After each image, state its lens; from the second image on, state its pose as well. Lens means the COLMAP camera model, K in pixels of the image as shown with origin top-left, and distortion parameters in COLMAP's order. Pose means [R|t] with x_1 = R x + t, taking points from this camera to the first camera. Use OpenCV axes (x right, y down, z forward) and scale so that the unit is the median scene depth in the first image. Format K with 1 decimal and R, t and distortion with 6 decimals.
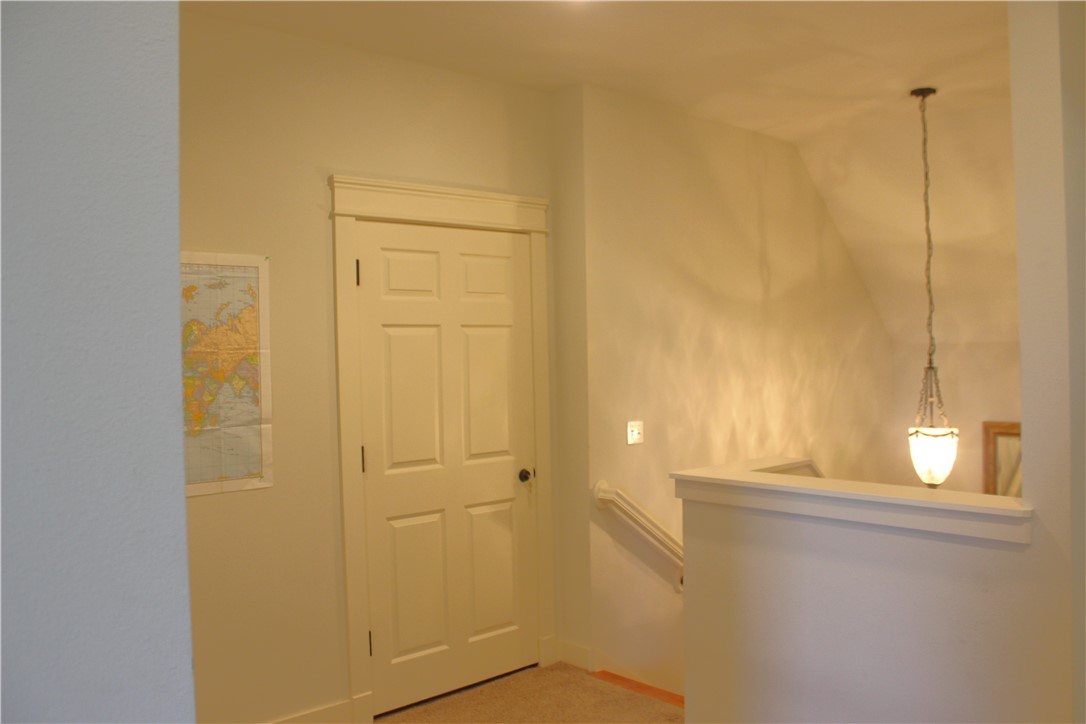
lens RADIAL K [[928.4, 0, 546.3], [0, 928.4, 358.0], [0, 0, 1]] dist [-0.163636, 0.159653]
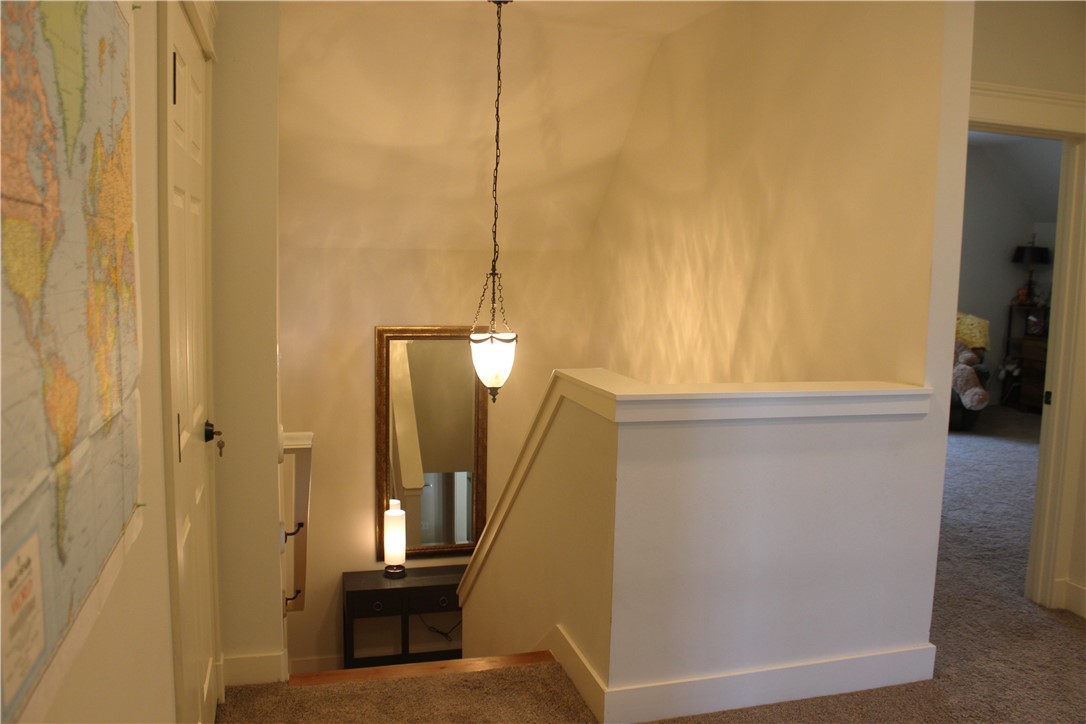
lens RADIAL K [[928.4, 0, 546.3], [0, 928.4, 358.0], [0, 0, 1]] dist [-0.163636, 0.159653]
pose [[0.453138, -0.073009, 0.888446, -0.481726], [-0.021732, 0.995440, 0.092885, 0.006633], [-0.891175, -0.061398, 0.449485, 0.476244]]
